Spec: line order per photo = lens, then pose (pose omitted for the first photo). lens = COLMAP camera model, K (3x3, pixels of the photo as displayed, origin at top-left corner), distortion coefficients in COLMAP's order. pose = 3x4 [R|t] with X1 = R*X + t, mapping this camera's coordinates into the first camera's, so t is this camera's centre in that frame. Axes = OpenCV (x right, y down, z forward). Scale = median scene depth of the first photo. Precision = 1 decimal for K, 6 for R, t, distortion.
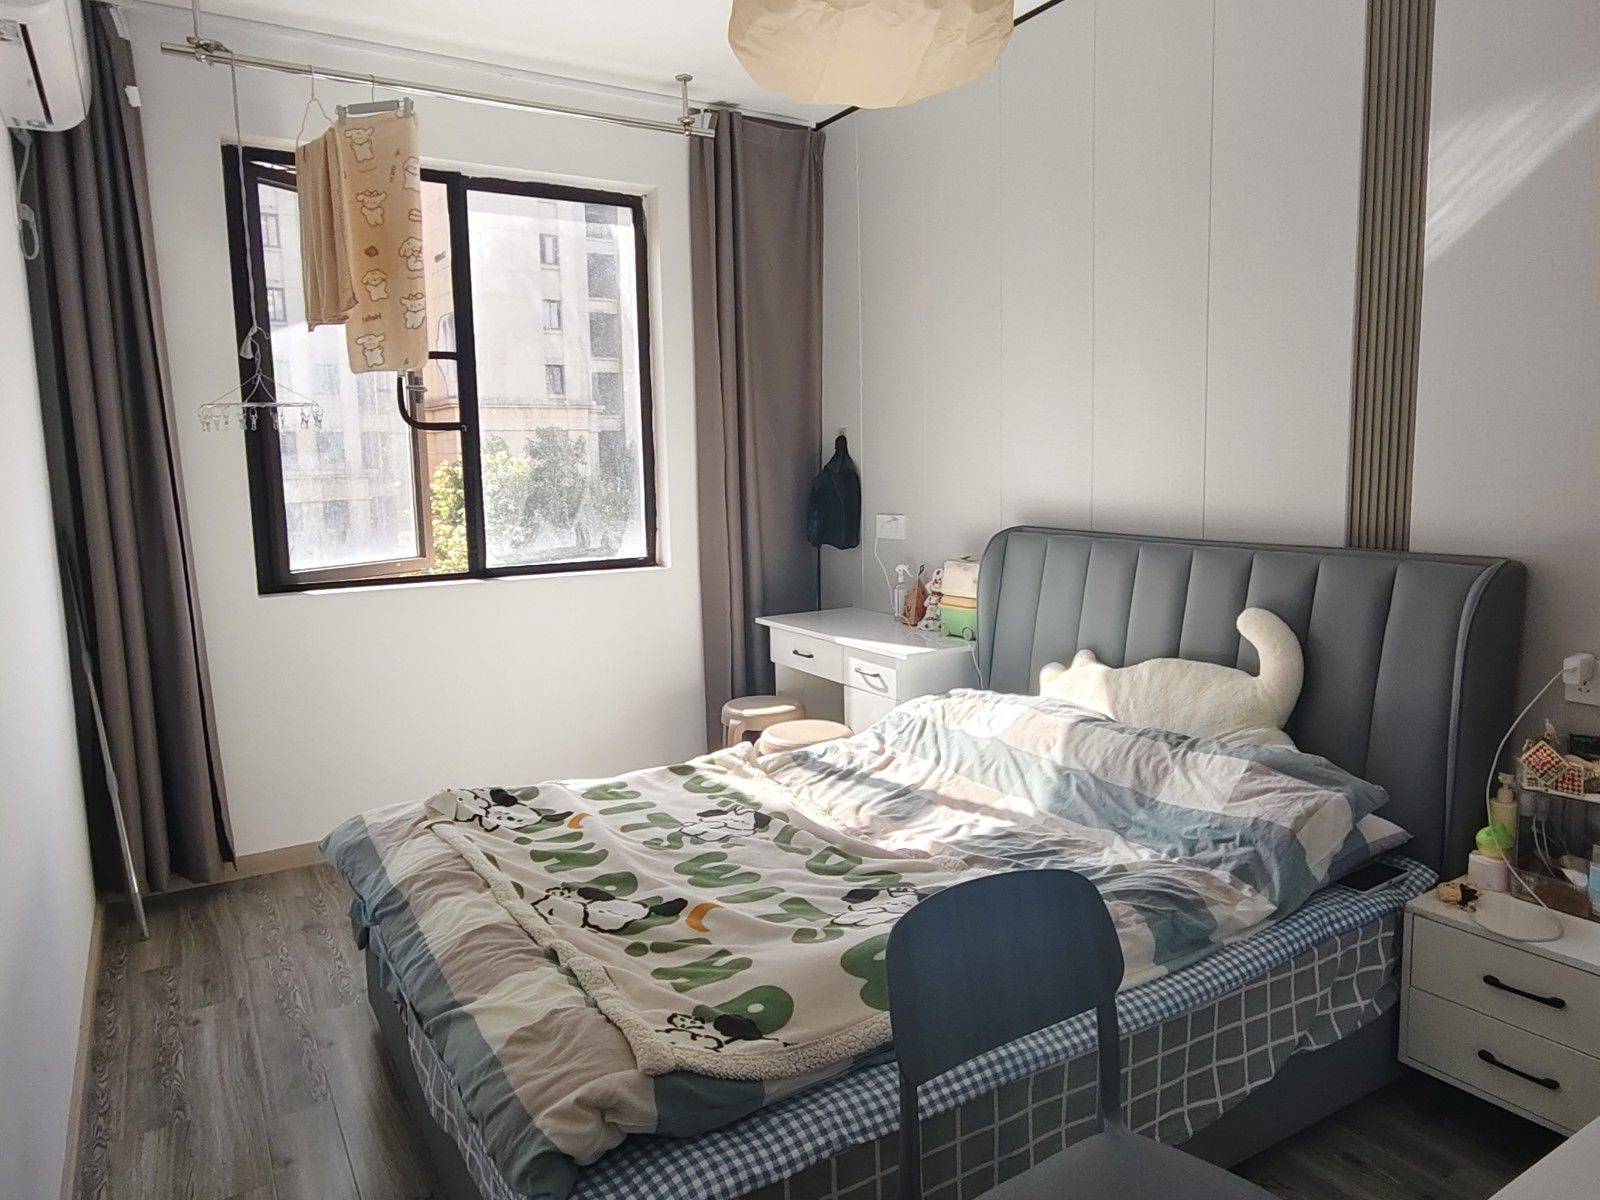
lens RADIAL K [[1052.4, 0, 800.0], [0, 1052.4, 600.0], [0, 0, 1]] dist [0.000078, 0.000007]
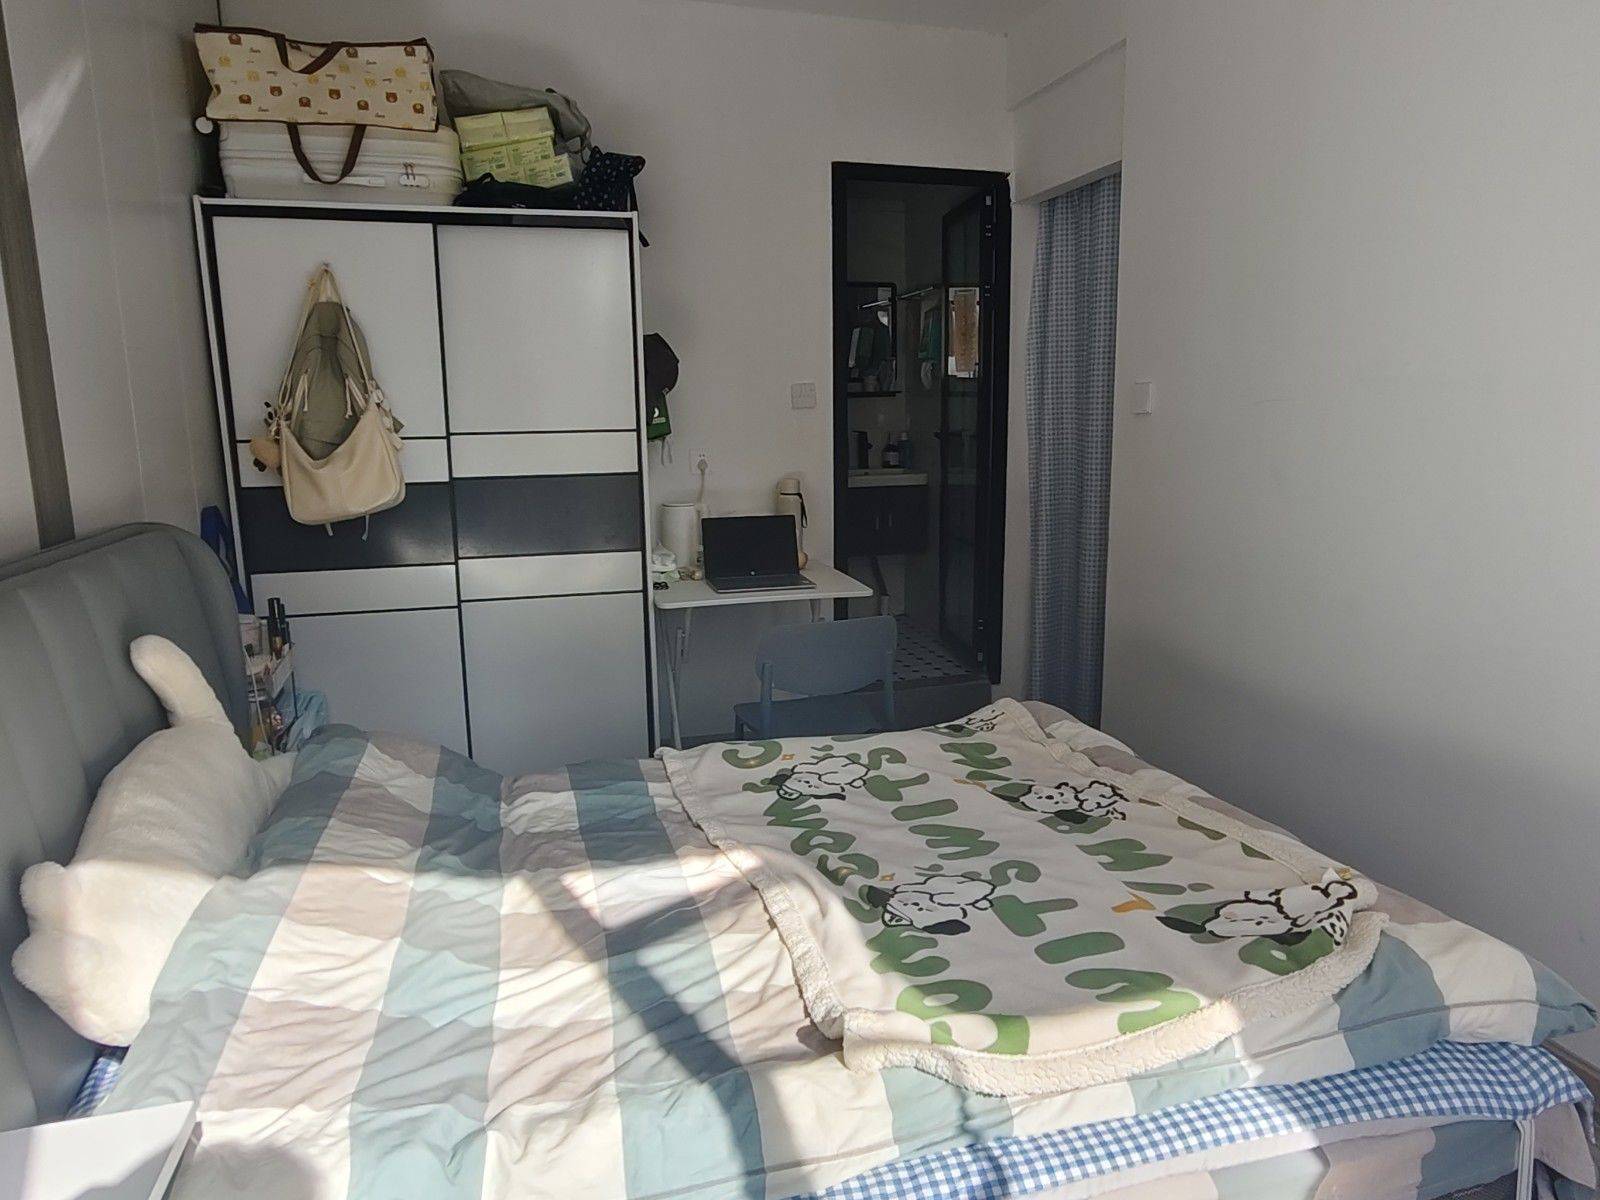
lens RADIAL K [[1052.4, 0, 800.0], [0, 1052.4, 600.0], [0, 0, 1]] dist [0.000078, 0.000007]
pose [[-0.962571, -0.015927, 0.270562, -0.174195], [0.066021, 0.954422, 0.291065, -0.201866], [-0.262866, 0.298034, -0.917648, 1.609307]]
